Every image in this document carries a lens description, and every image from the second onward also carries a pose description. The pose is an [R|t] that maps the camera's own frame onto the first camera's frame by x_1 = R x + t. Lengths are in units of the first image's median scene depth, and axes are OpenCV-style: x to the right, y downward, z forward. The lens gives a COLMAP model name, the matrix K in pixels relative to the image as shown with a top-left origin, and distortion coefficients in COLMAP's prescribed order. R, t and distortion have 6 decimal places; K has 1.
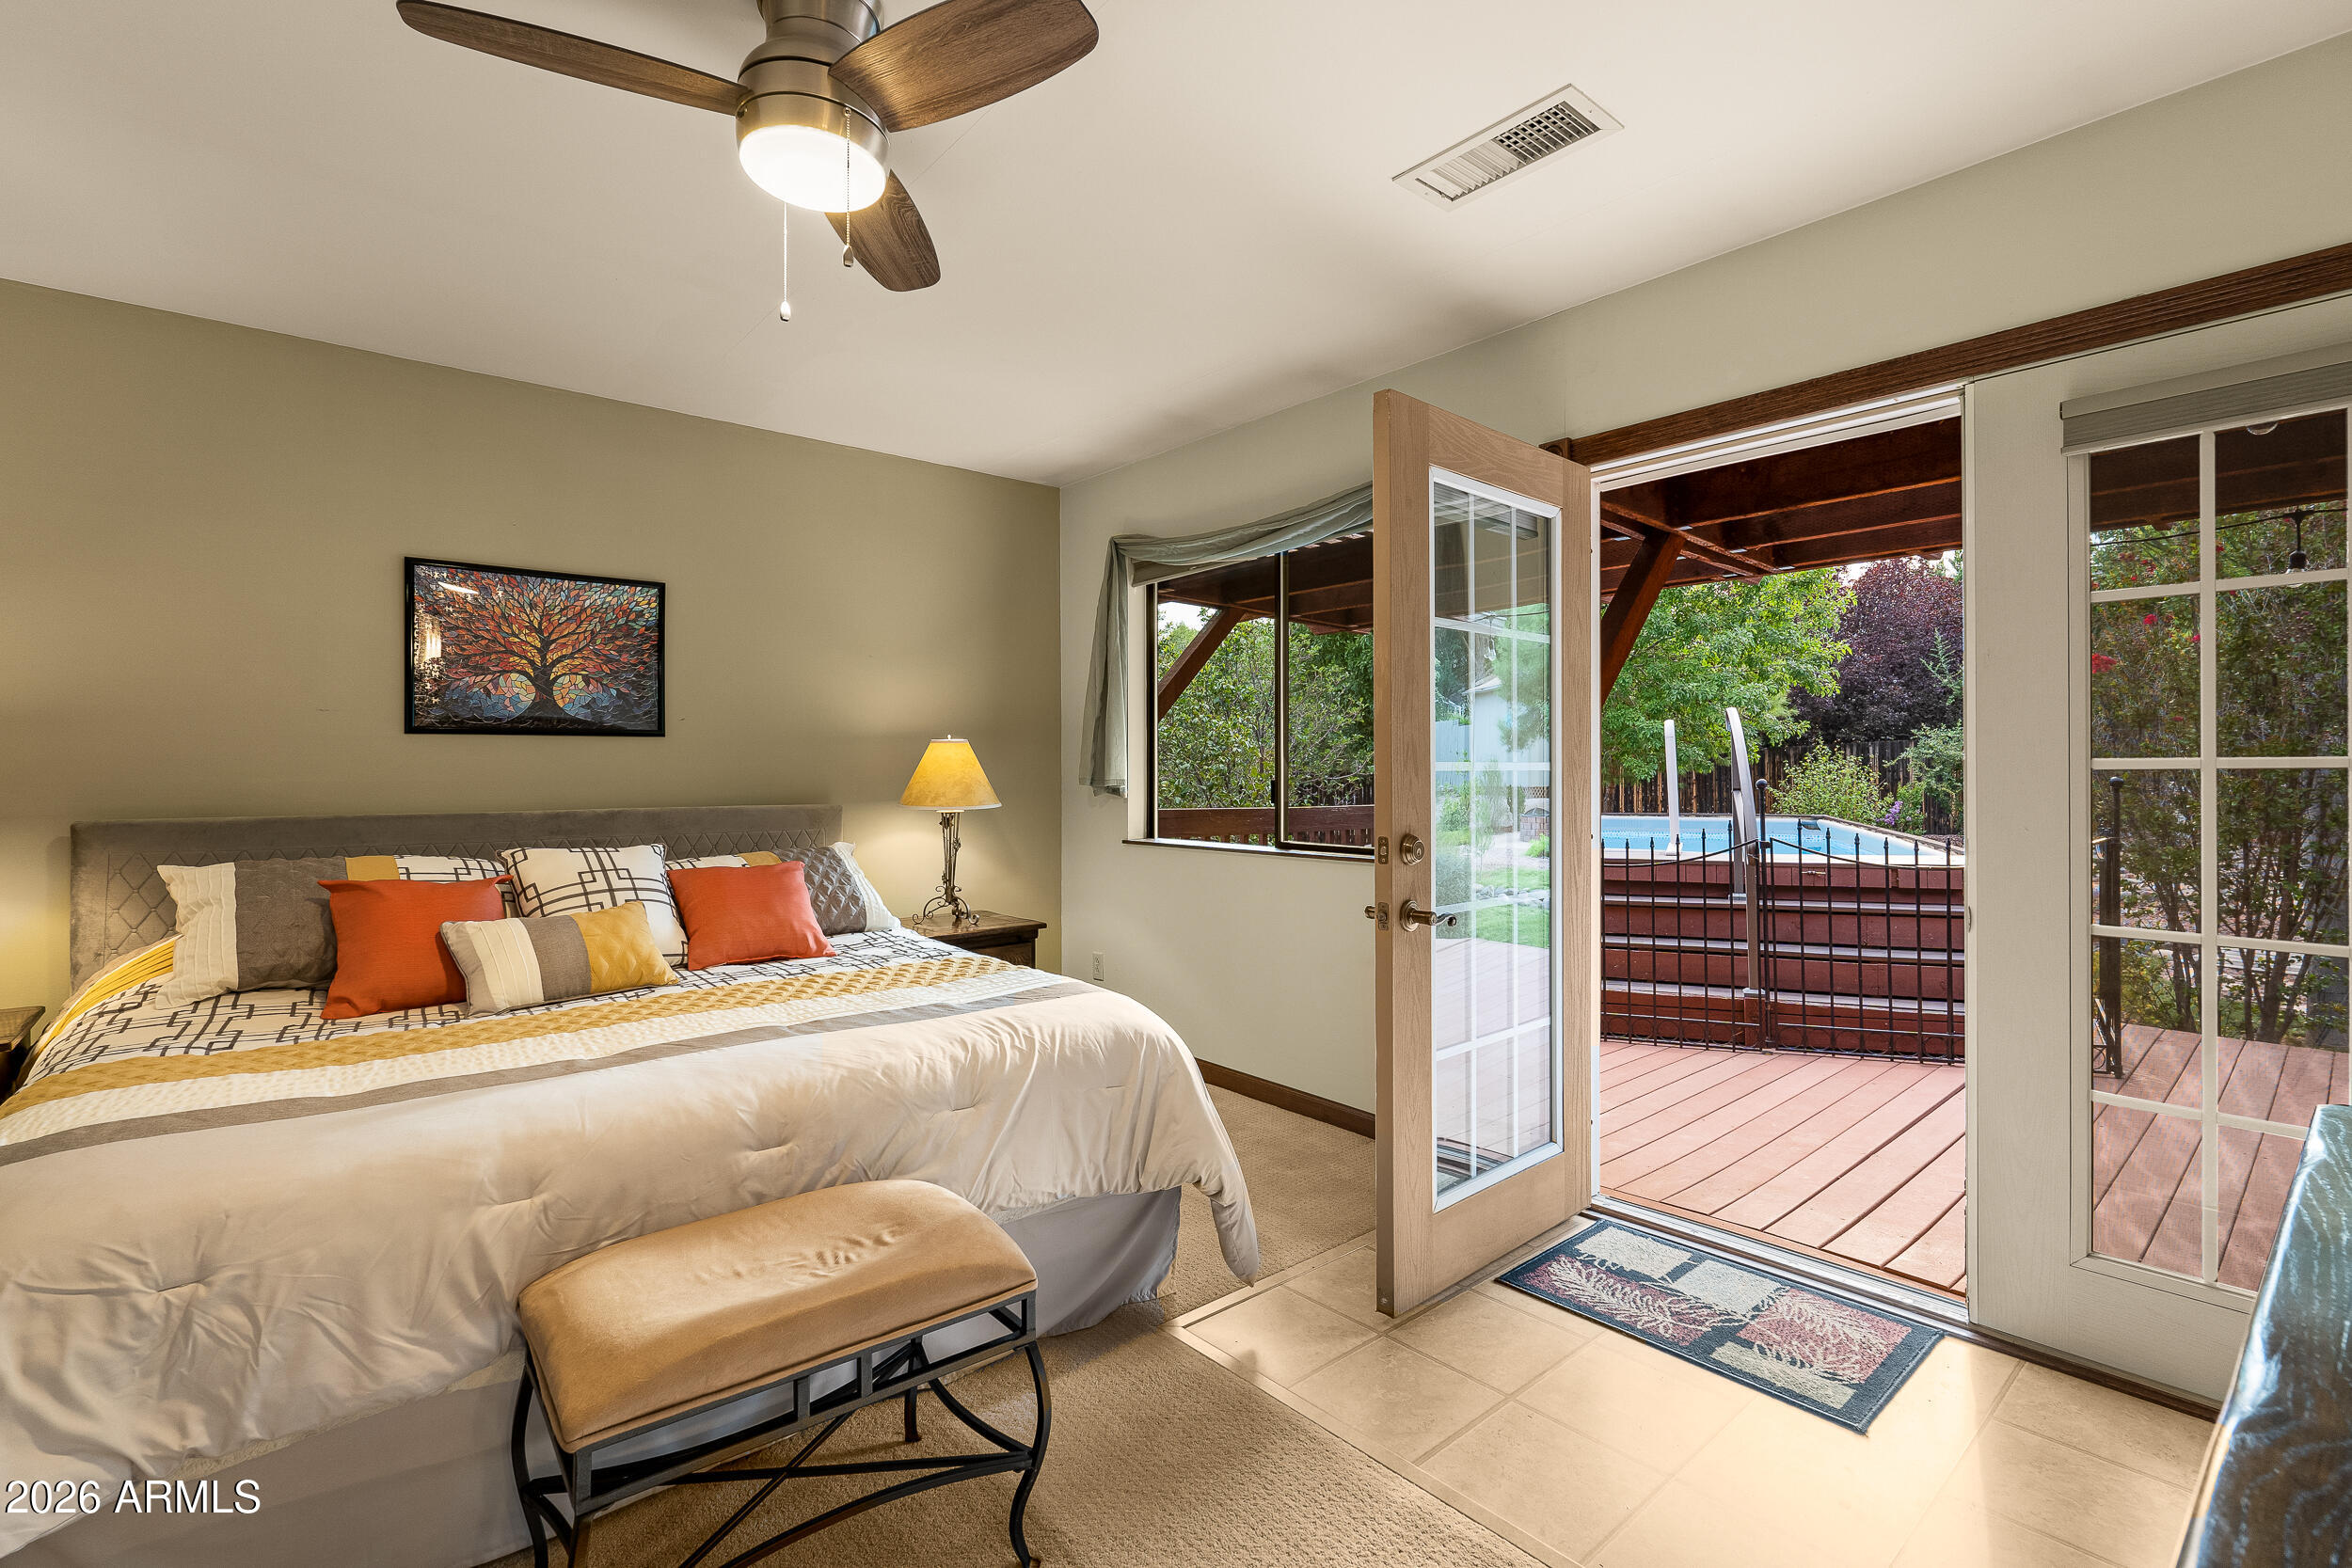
lens RADIAL K [[1054.5, 0, 1176.0], [0, 1054.5, 784.0], [0, 0, 1]] dist [-0.002803, -0.000335]
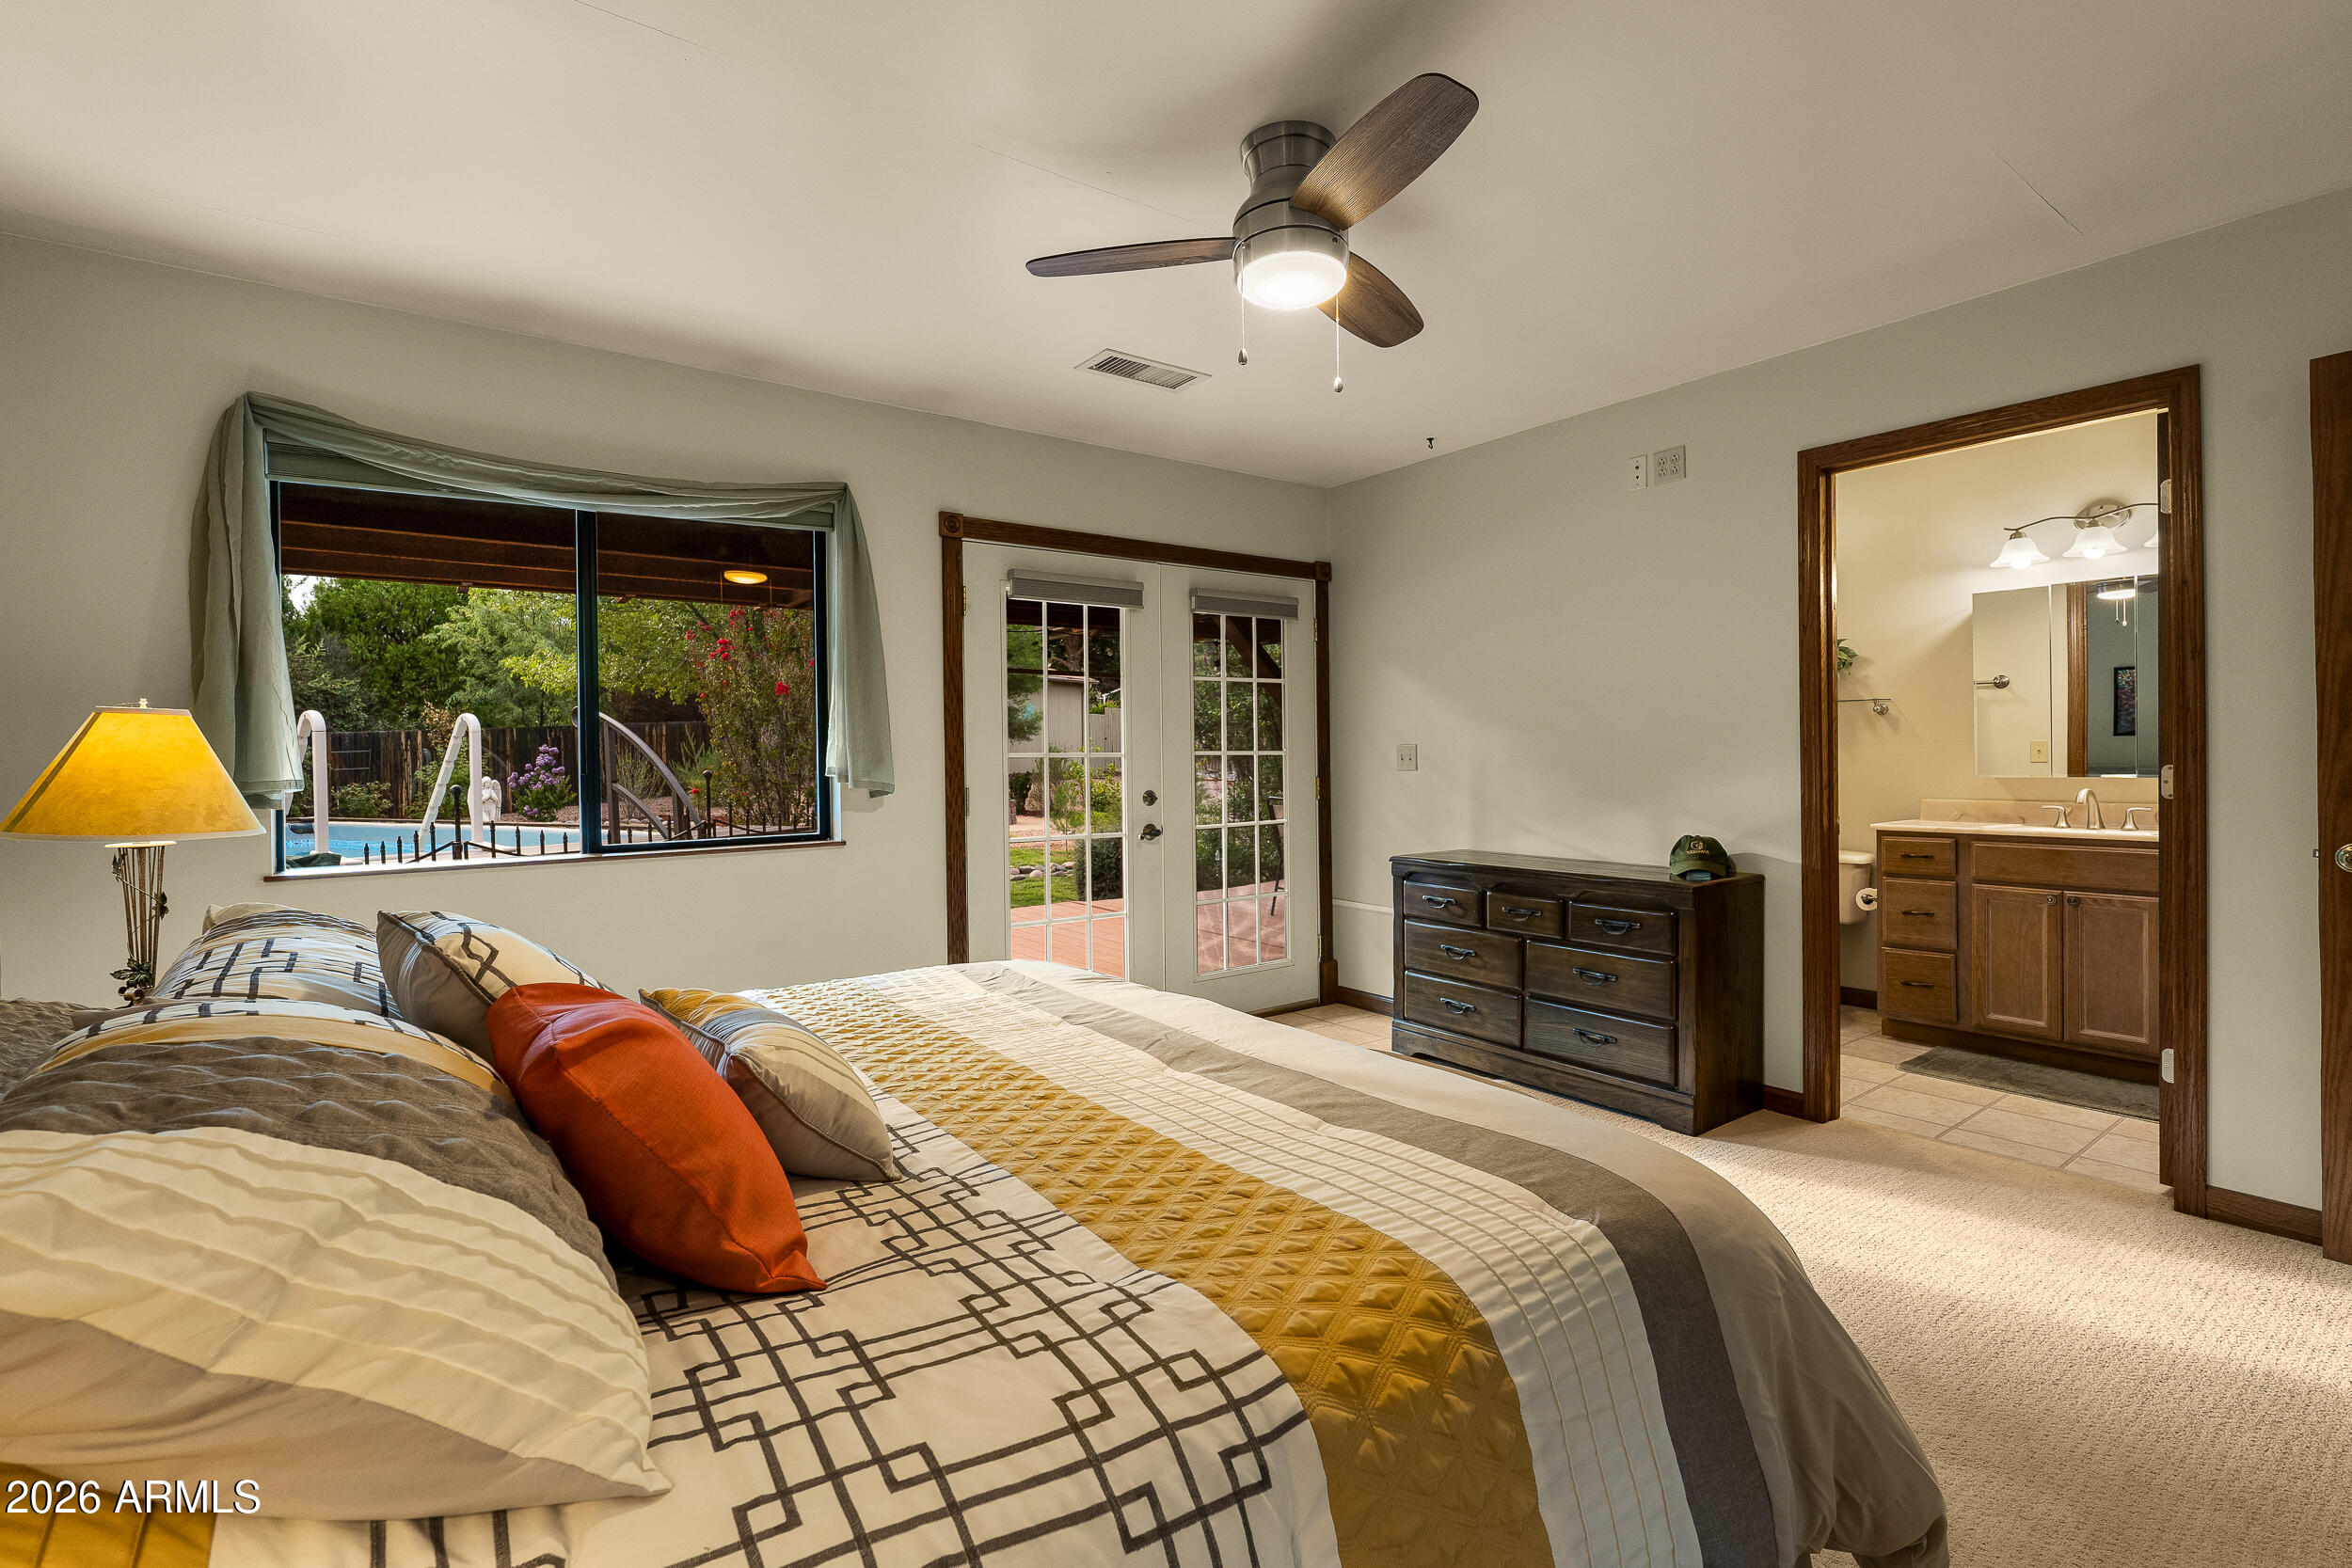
lens RADIAL K [[1054.5, 0, 1176.0], [0, 1054.5, 784.0], [0, 0, 1]] dist [-0.002803, -0.000335]
pose [[0.129882, -0.019525, 0.991337, -0.664927], [0.028731, 0.999460, 0.015920, 0.001096], [-0.991113, 0.026415, 0.130373, 0.428288]]
